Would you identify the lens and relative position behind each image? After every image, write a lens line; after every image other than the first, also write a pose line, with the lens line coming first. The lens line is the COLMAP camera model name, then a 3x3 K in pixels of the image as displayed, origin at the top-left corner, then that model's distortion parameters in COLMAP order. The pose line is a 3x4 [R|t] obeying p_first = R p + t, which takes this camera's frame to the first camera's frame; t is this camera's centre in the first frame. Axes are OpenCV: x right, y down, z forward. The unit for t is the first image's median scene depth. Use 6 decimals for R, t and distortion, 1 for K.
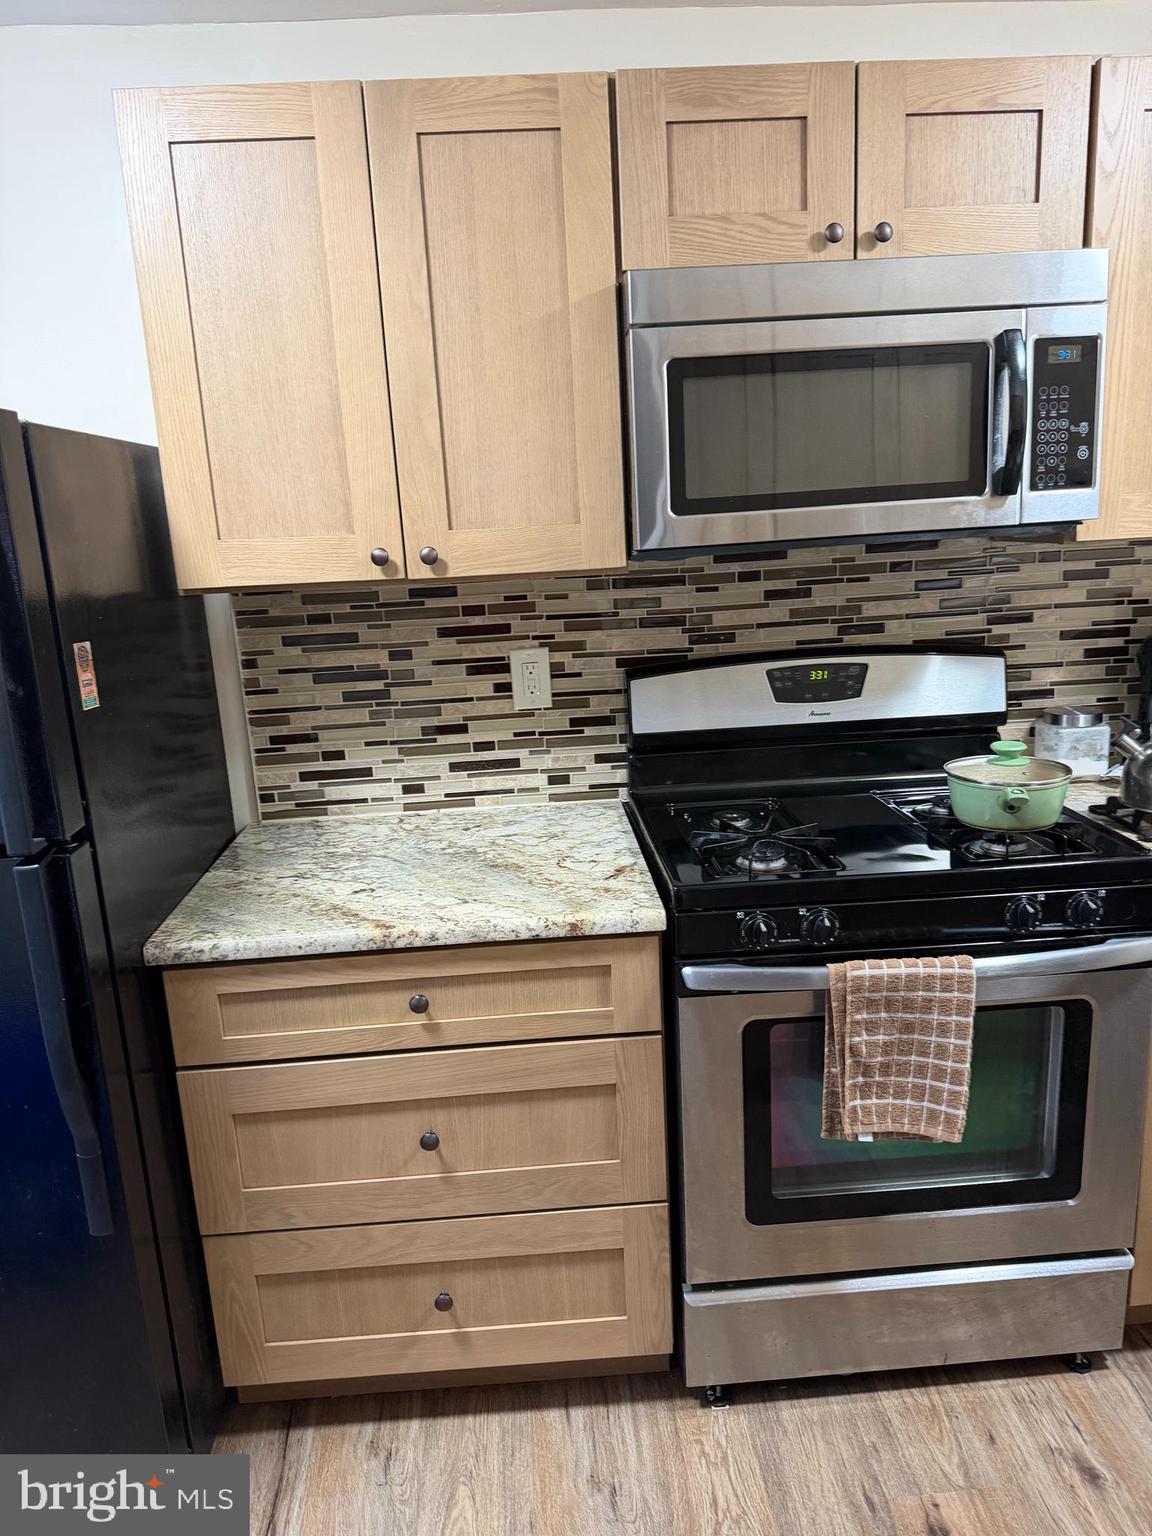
lens RADIAL K [[1064.4, 0, 567.1], [0, 1064.4, 764.6], [0, 0, 1]] dist [0.142122, -0.274192]
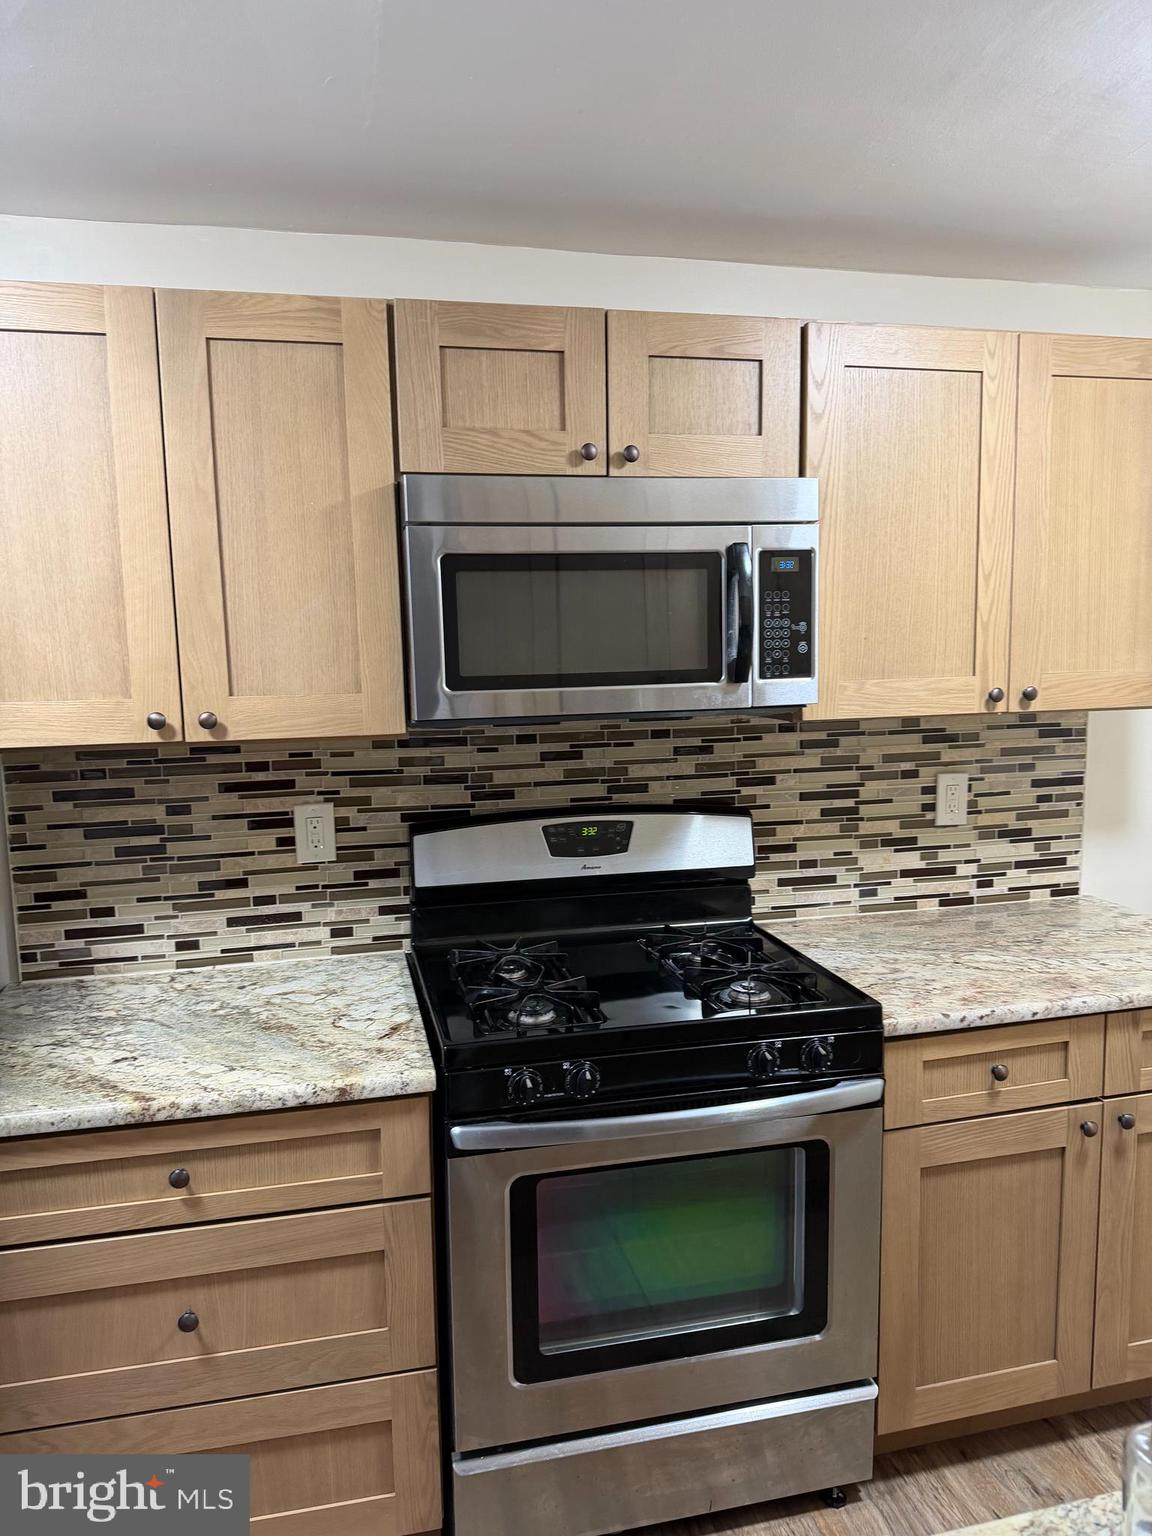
lens RADIAL K [[1064.4, 0, 567.1], [0, 1064.4, 764.6], [0, 0, 1]] dist [0.142122, -0.274192]
pose [[0.984917, 0.013814, 0.172474, 0.030737], [0.006024, 0.993466, -0.113969, -0.032709], [-0.172922, 0.113289, 0.978398, -0.058879]]
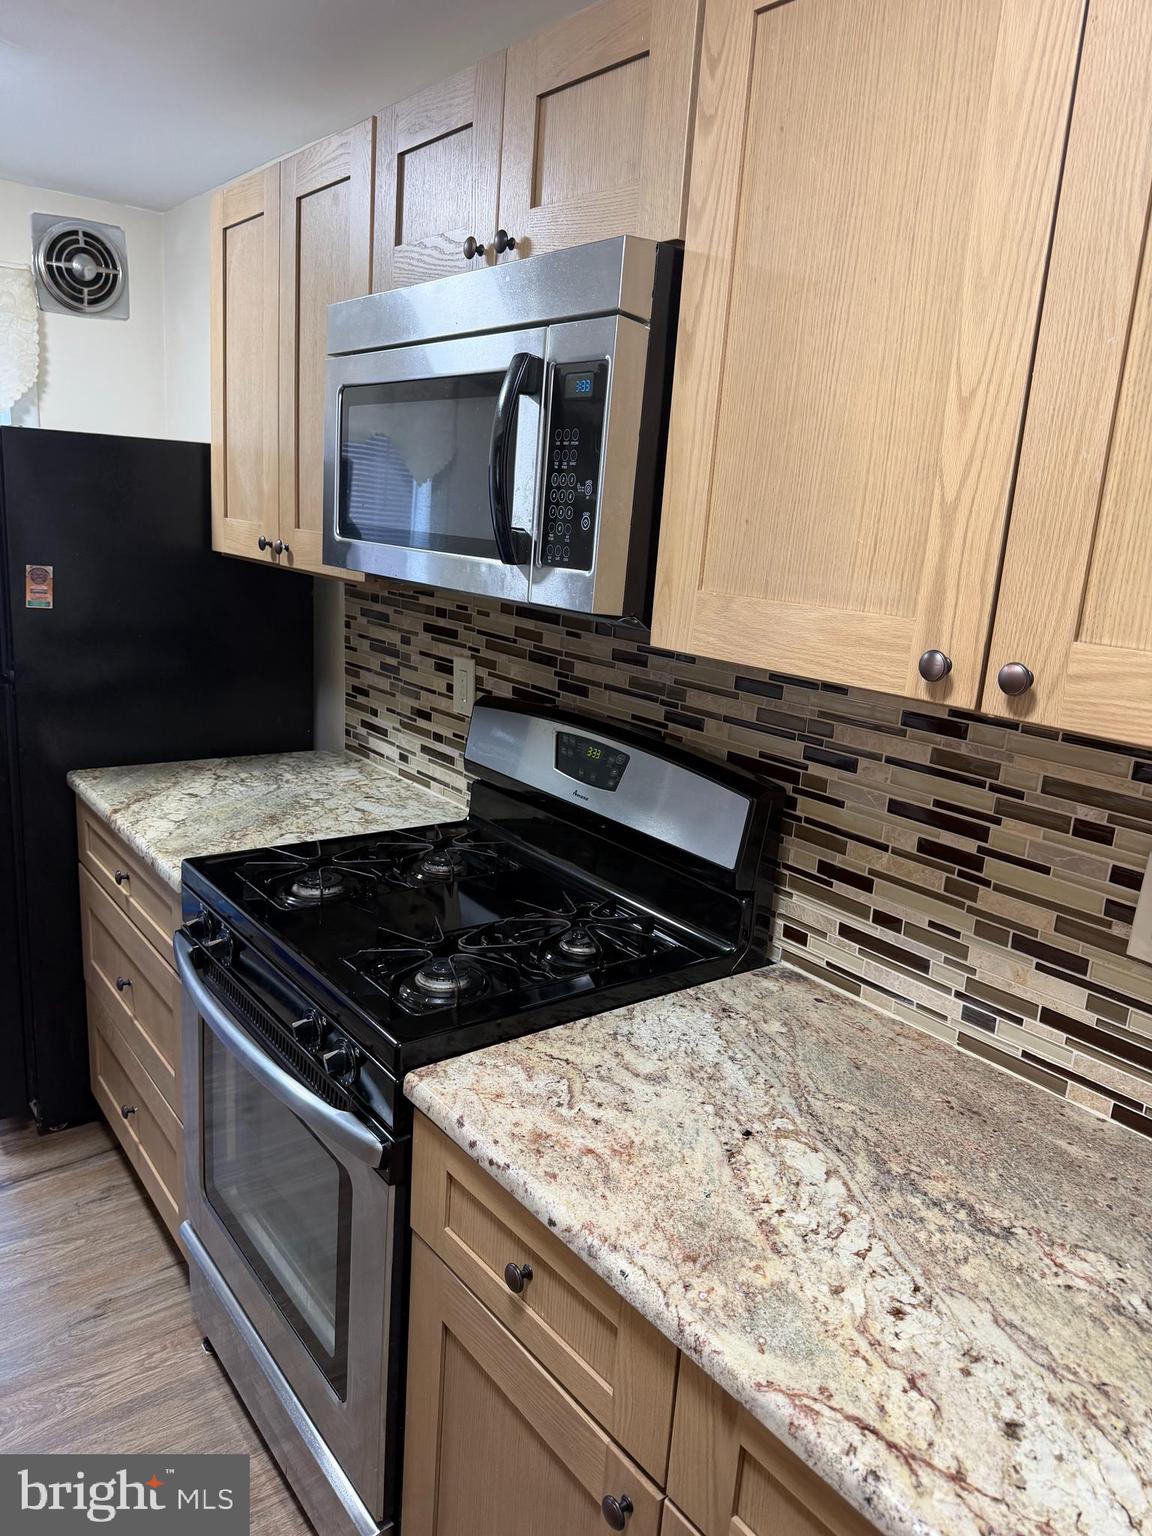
lens RADIAL K [[1064.4, 0, 567.1], [0, 1064.4, 764.6], [0, 0, 1]] dist [0.142122, -0.274192]
pose [[0.561758, 0.279456, -0.778673, 1.025390], [-0.281642, 0.949600, 0.137614, -0.214488], [0.777885, 0.142001, 0.612152, 0.533130]]
